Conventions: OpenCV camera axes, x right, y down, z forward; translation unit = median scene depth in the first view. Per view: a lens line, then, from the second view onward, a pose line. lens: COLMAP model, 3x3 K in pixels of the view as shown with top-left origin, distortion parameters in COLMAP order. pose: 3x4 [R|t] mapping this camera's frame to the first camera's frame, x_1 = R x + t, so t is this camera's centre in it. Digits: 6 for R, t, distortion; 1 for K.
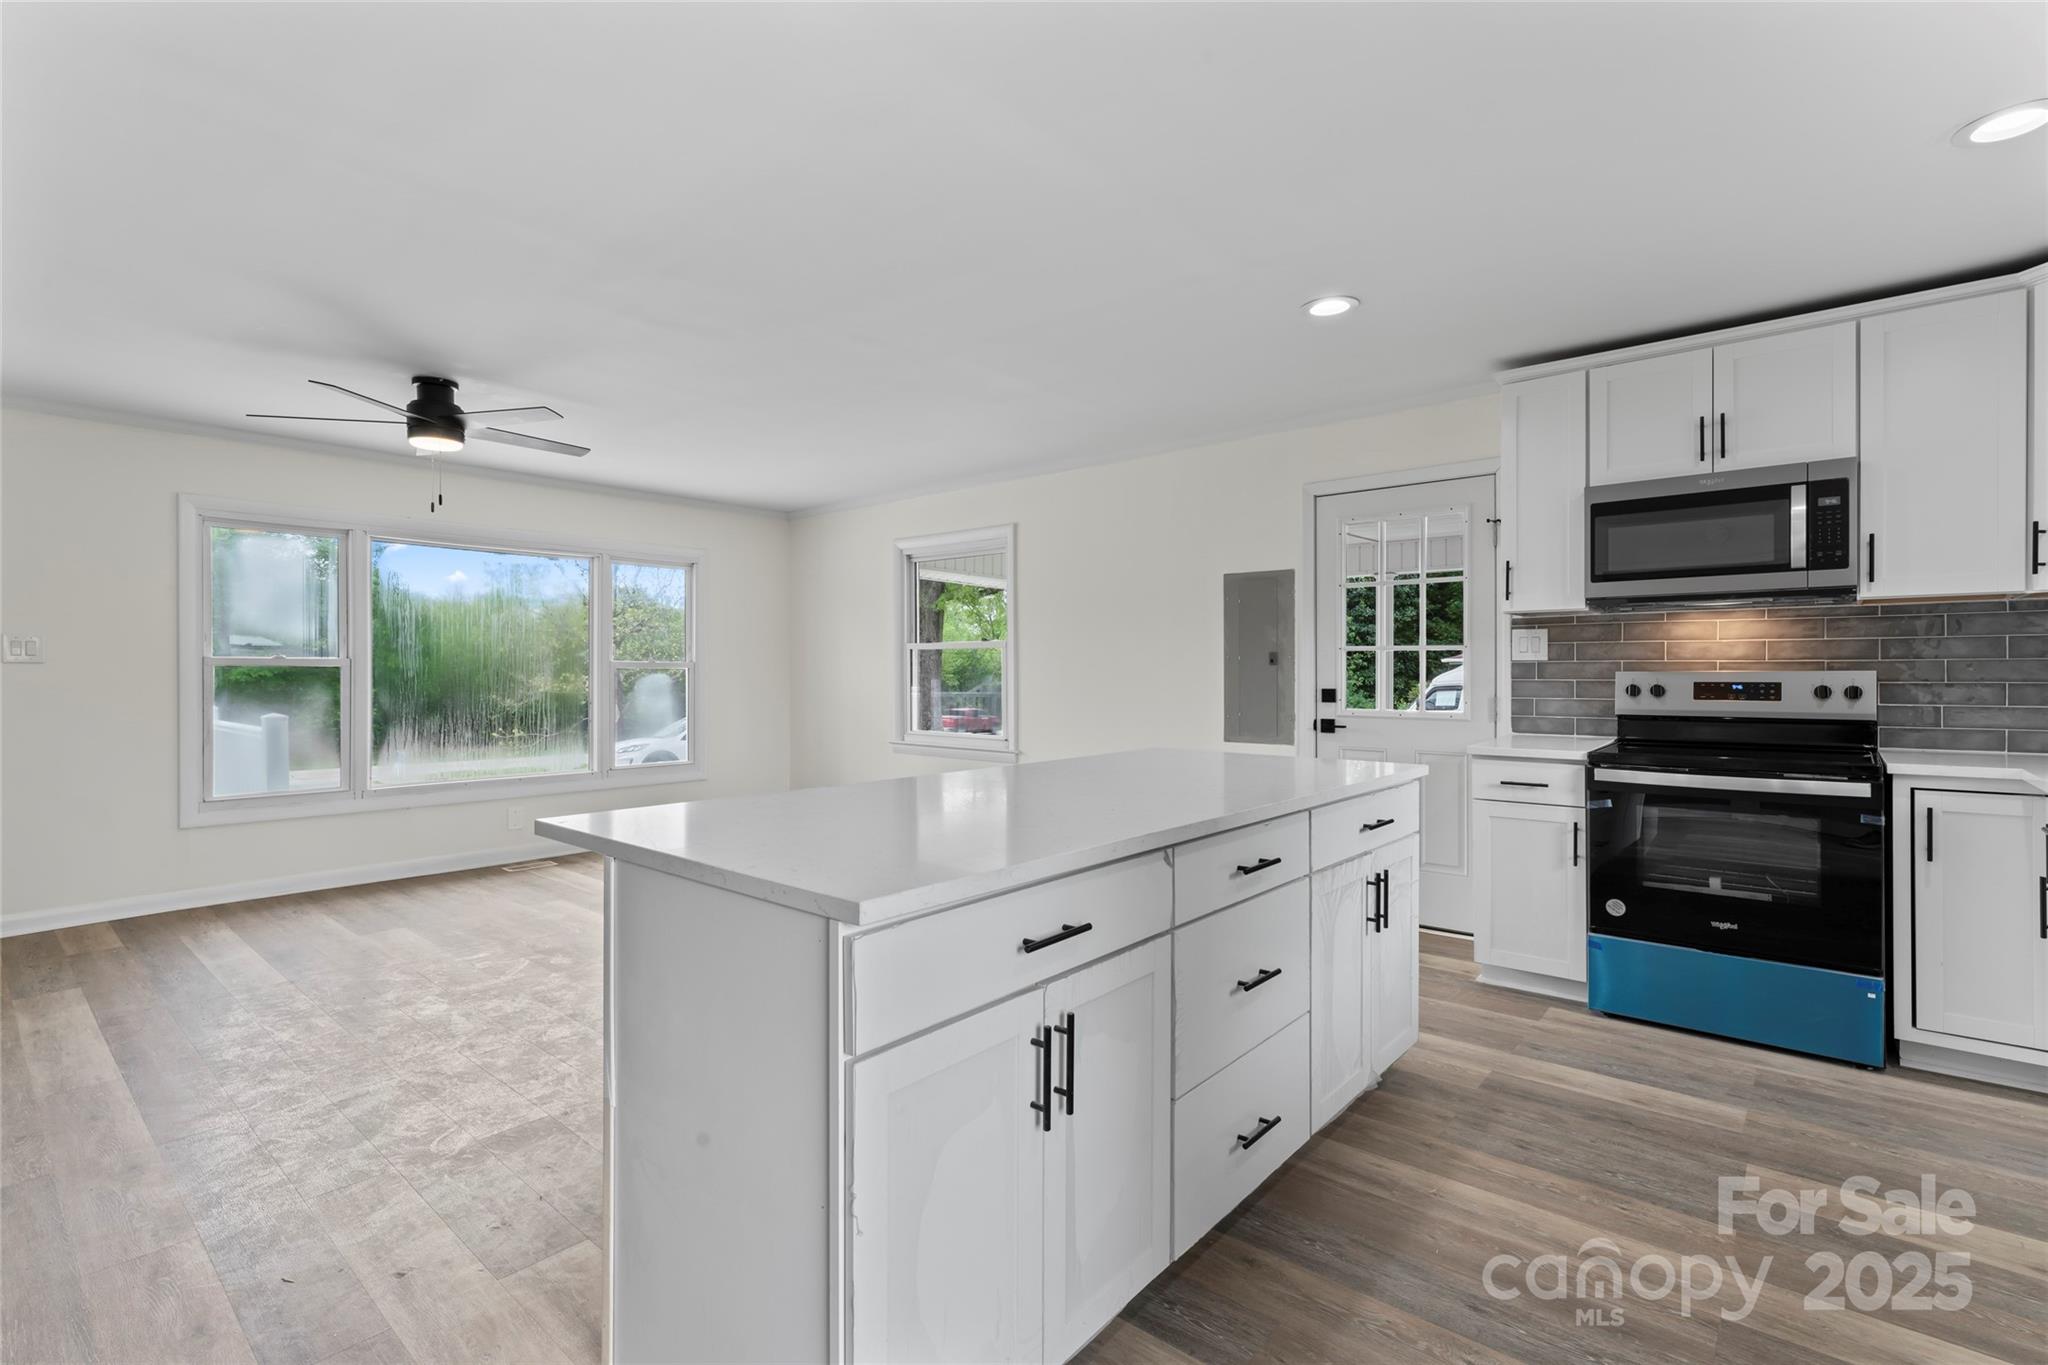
lens RADIAL K [[933.7, 0, 1038.9], [0, 933.7, 677.7], [0, 0, 1]] dist [-0.003906, 0.001363]
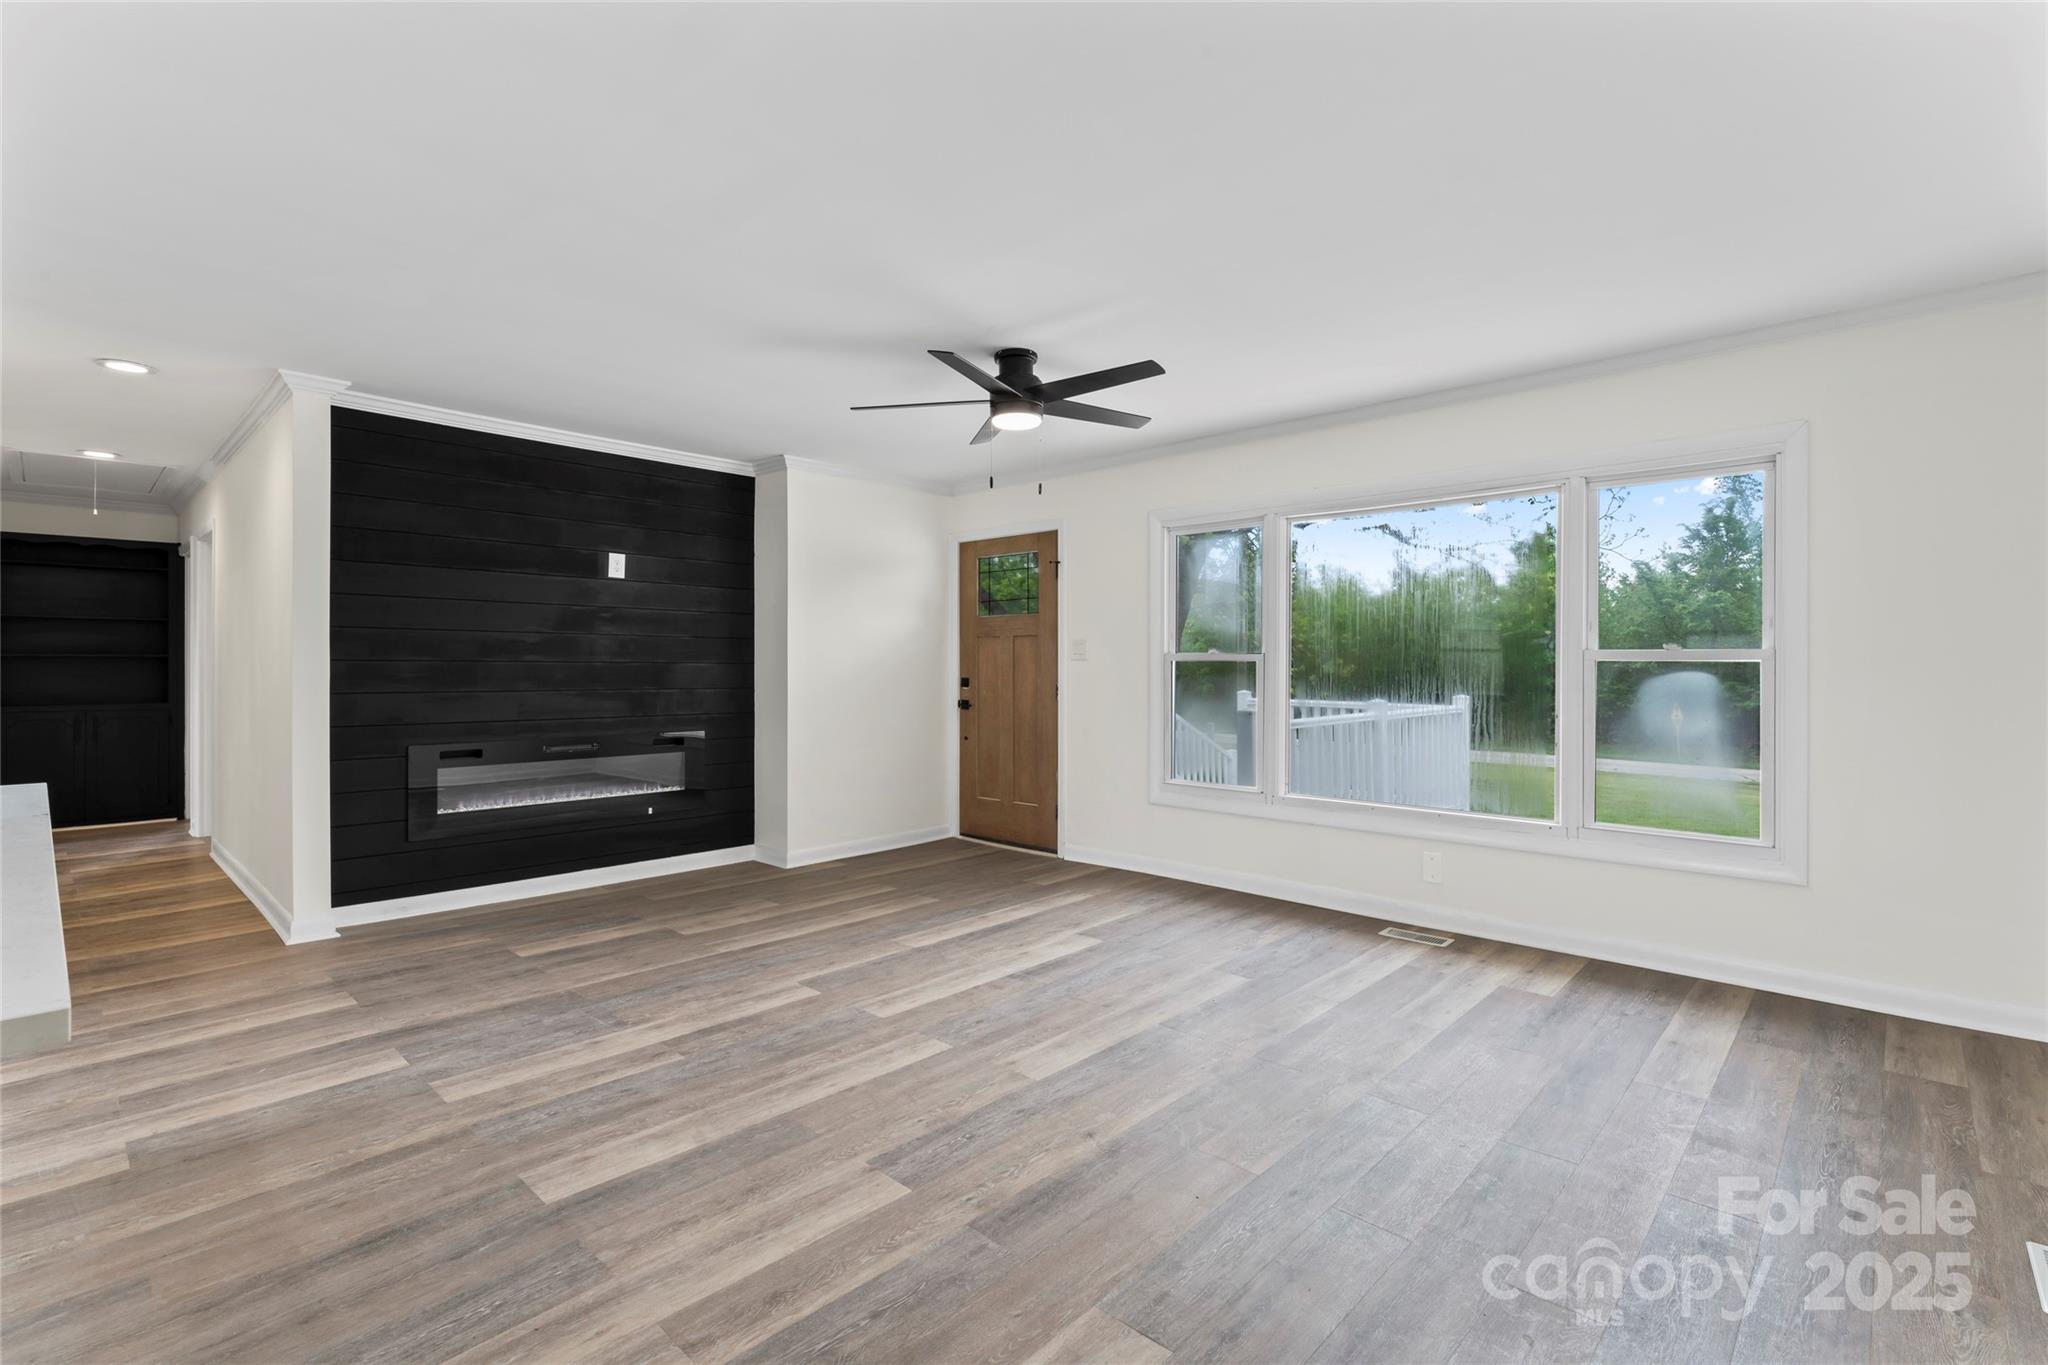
lens RADIAL K [[933.7, 0, 1020.3], [0, 933.7, 676.0], [0, 0, 1]] dist [-0.003906, 0.001363]
pose [[-0.048010, 0.010239, -0.998794, 0.268672], [-0.004476, 0.999935, 0.010466, -0.007698], [0.998837, 0.004973, -0.047962, 1.027131]]
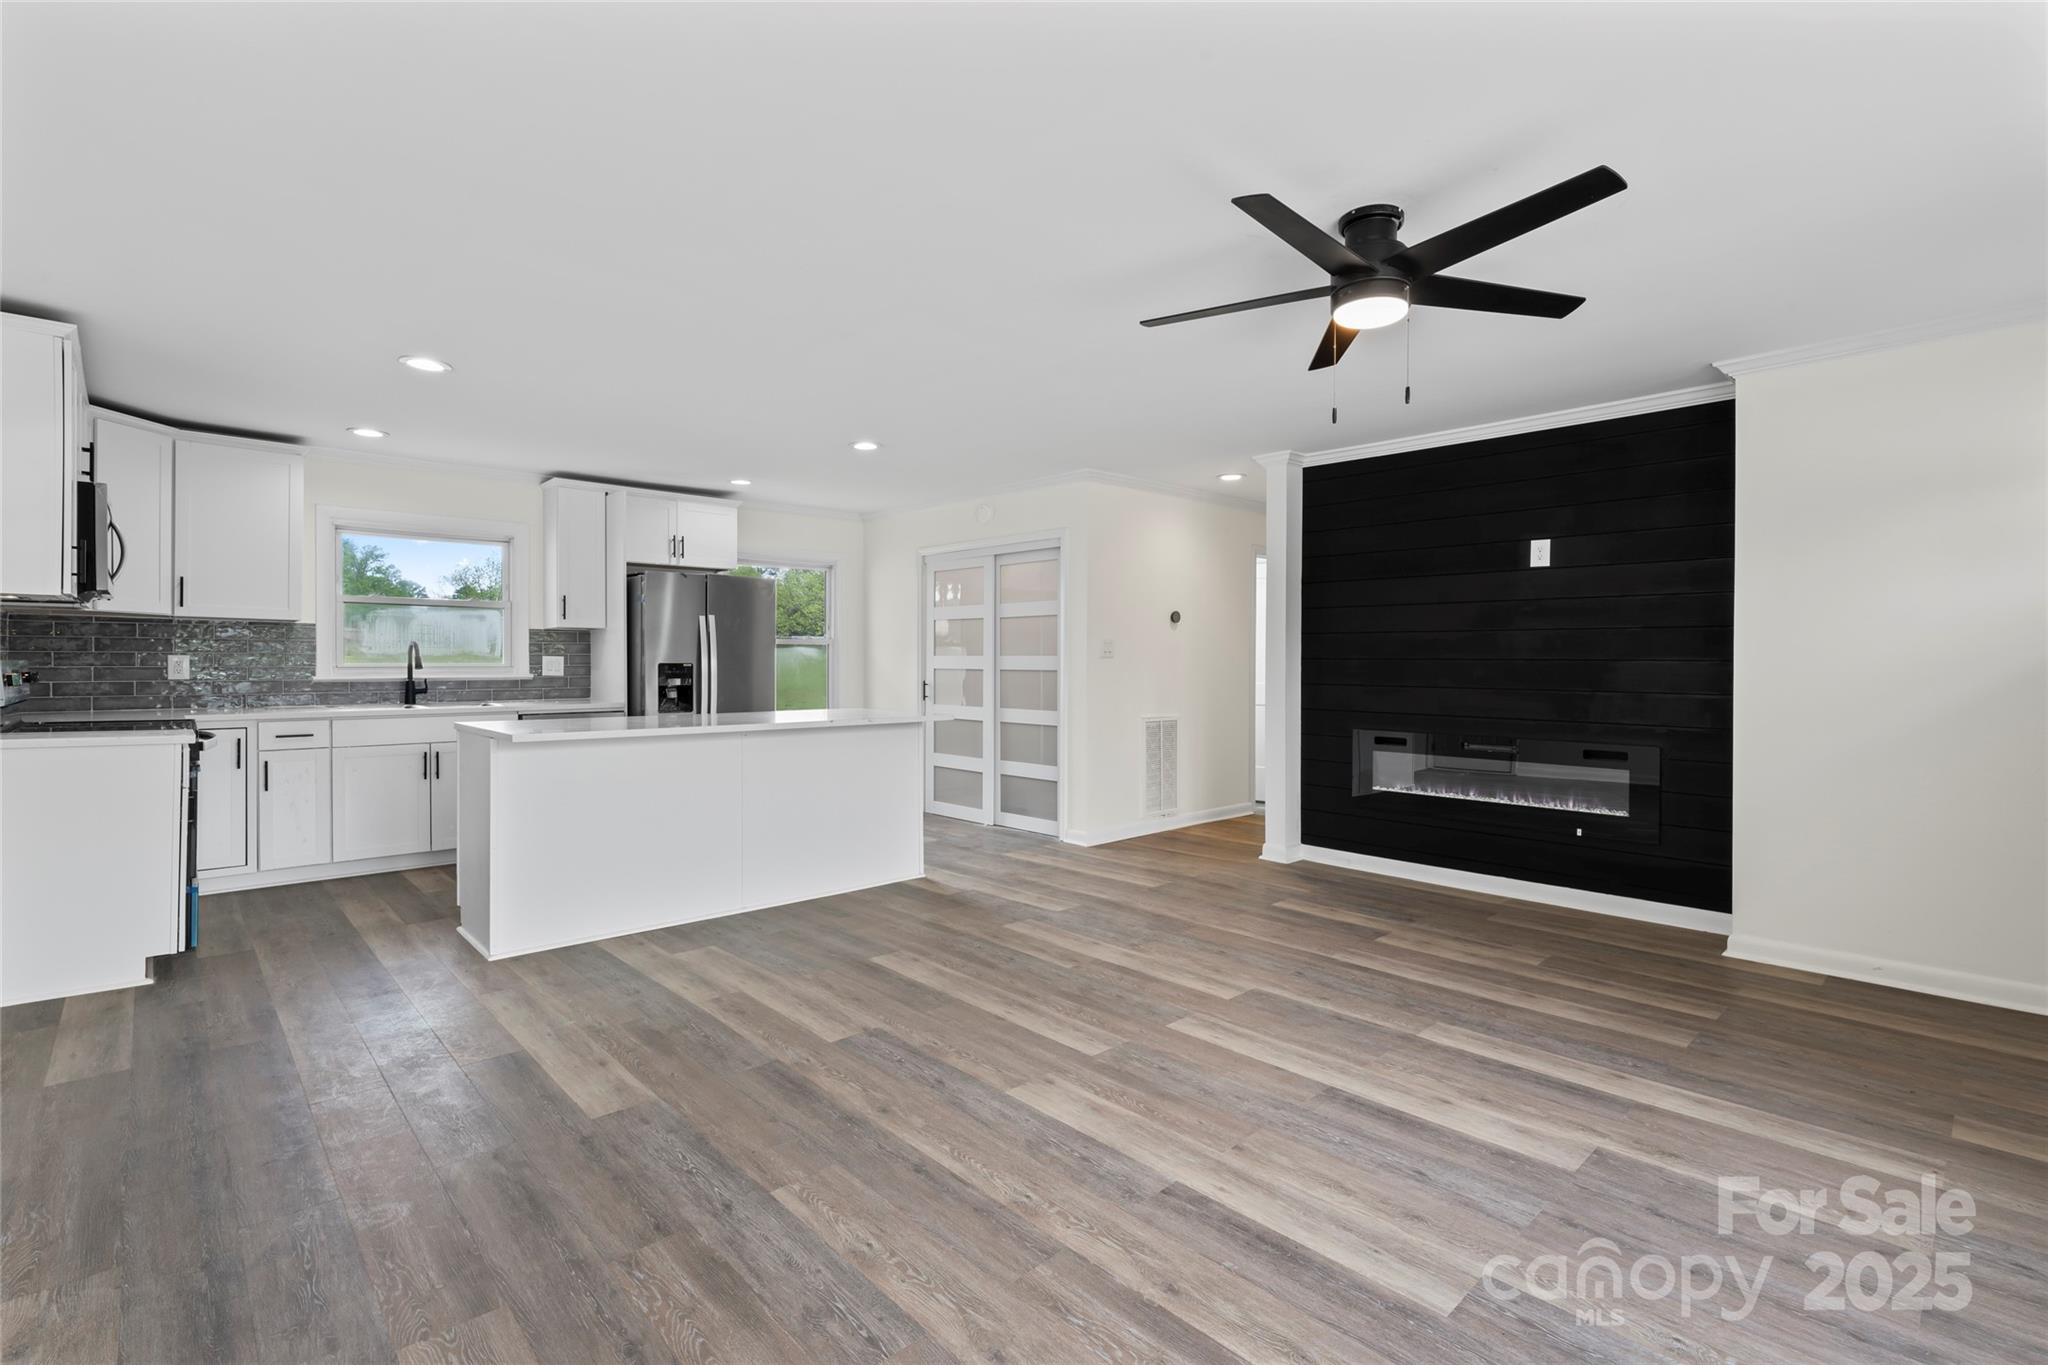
lens RADIAL K [[933.7, 0, 1028.1], [0, 933.7, 669.6], [0, 0, 1]] dist [-0.003906, 0.001363]
pose [[-0.994297, -0.004373, 0.106556, -0.473151], [-0.003059, 0.999917, 0.012490, -0.010826], [-0.106602, 0.012093, -0.994228, 1.638391]]
